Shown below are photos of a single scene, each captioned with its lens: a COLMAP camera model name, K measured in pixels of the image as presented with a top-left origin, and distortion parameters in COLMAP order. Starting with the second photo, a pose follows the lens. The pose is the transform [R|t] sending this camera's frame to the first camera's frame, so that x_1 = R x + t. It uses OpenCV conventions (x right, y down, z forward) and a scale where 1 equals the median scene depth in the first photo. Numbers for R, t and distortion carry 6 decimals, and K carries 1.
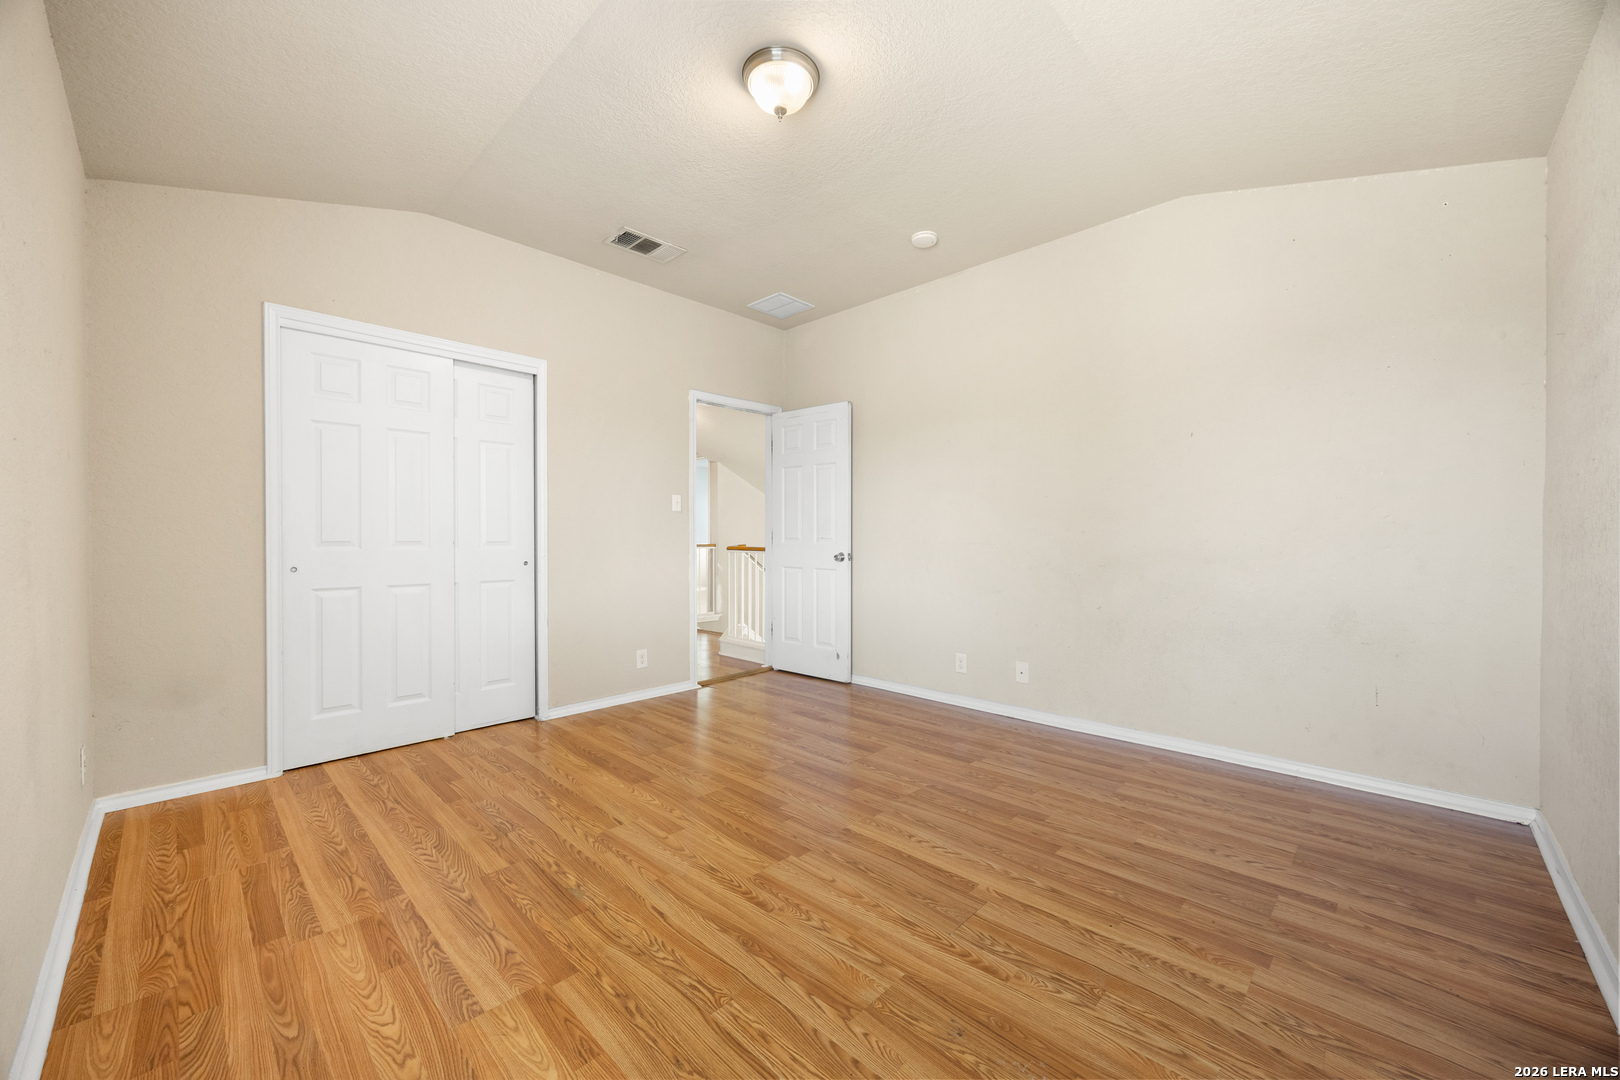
lens RADIAL K [[616.9, 0, 807.0], [0, 616.9, 537.0], [0, 0, 1]] dist [-0.000305, 0.000143]
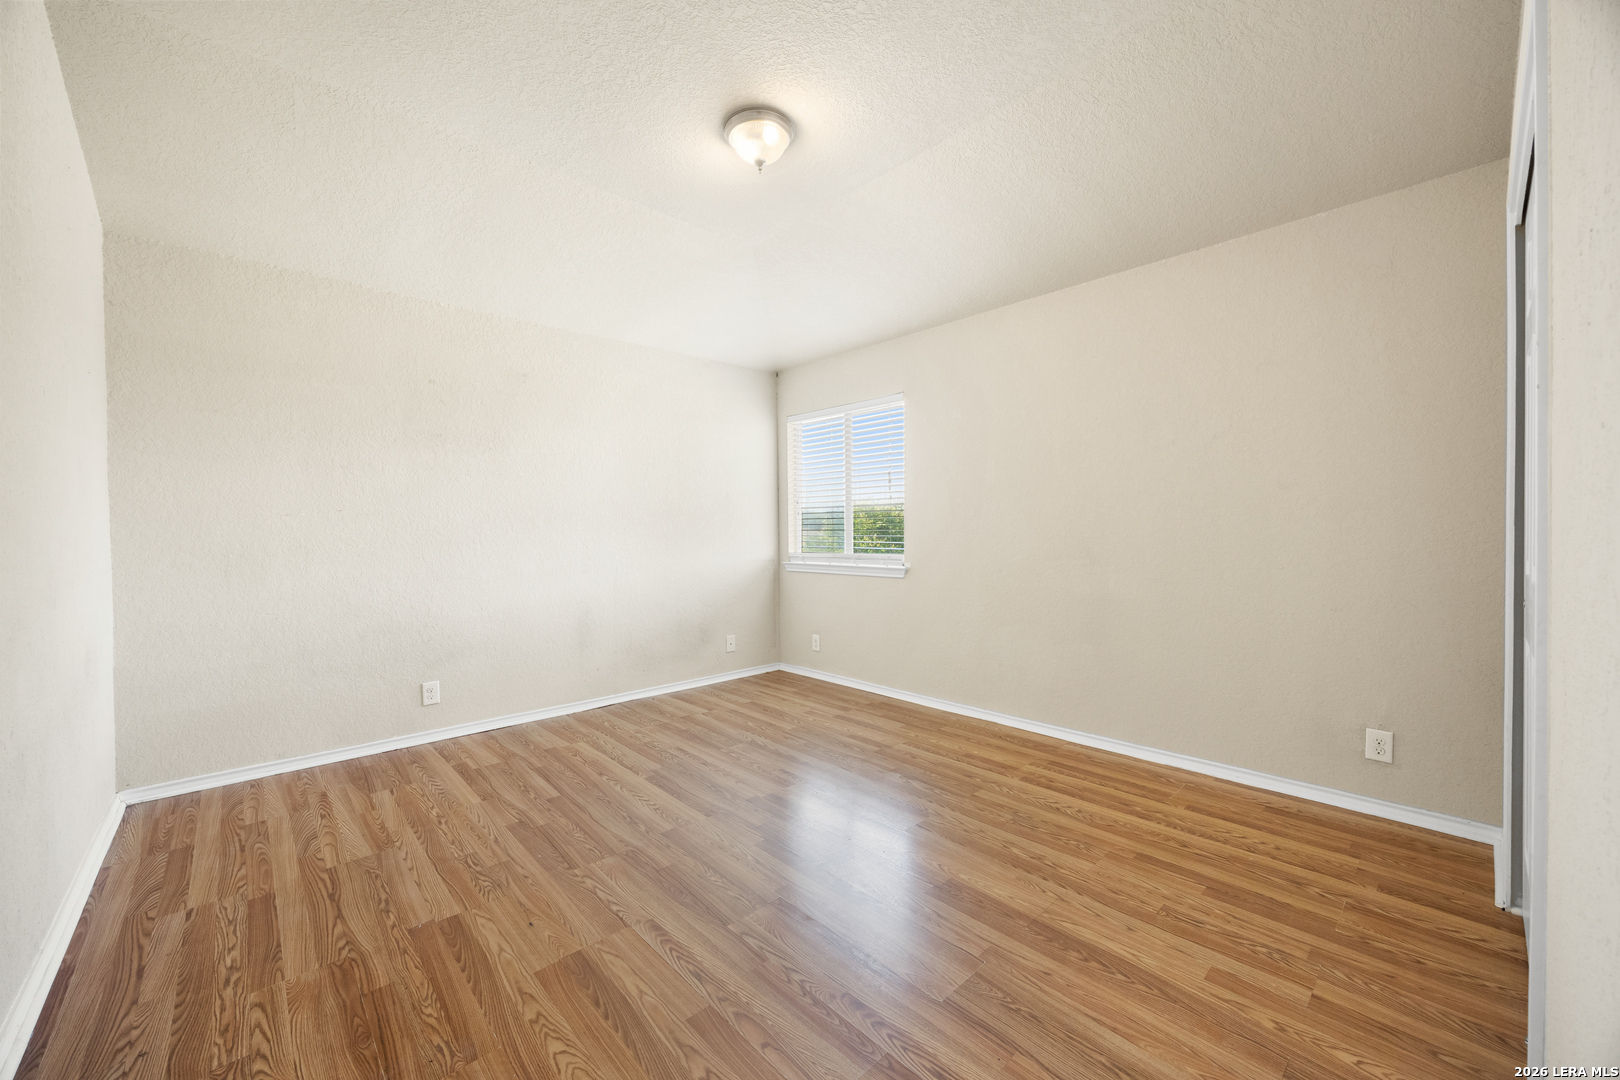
lens RADIAL K [[616.9, 0, 807.0], [0, 616.9, 537.0], [0, 0, 1]] dist [-0.000305, 0.000143]
pose [[-0.998613, 0.010569, 0.051577, -0.189860], [0.010965, 0.999912, 0.007412, -0.035887], [-0.051494, 0.007967, -0.998642, 2.259521]]
